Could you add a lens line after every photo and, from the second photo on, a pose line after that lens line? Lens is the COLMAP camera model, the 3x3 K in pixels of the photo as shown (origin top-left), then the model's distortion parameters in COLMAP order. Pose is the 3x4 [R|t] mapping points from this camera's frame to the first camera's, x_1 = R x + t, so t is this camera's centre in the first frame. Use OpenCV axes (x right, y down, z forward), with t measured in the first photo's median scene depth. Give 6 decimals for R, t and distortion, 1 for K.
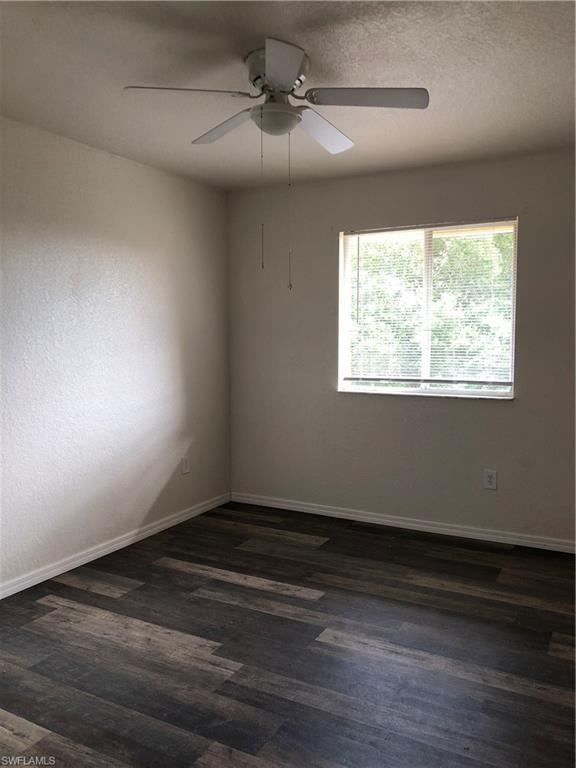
lens RADIAL K [[620.7, 0, 288.0], [0, 620.7, 384.0], [0, 0, 1]] dist [0.124388, -0.214421]
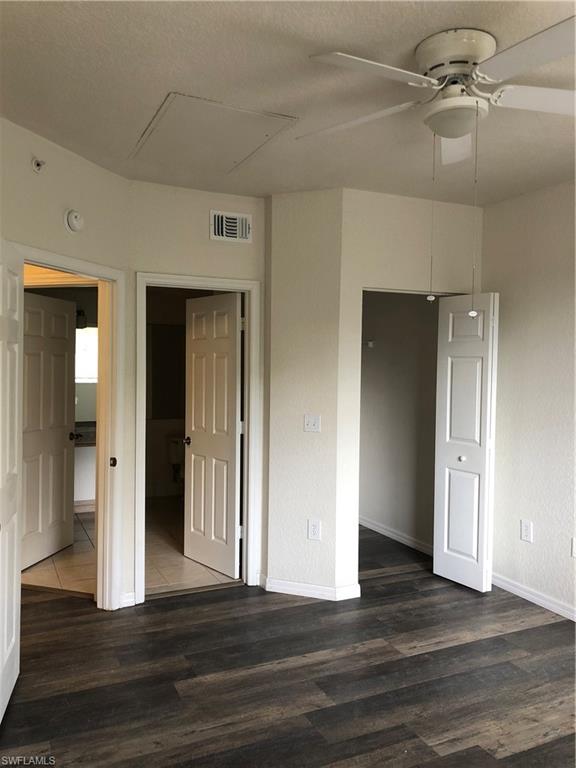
lens RADIAL K [[620.7, 0, 288.0], [0, 620.7, 384.0], [0, 0, 1]] dist [0.124388, -0.214421]
pose [[-0.604687, 0.019114, -0.796234, 0.748921], [-0.077478, 0.993559, 0.082690, -0.121833], [0.792686, 0.111692, -0.599311, 1.314351]]
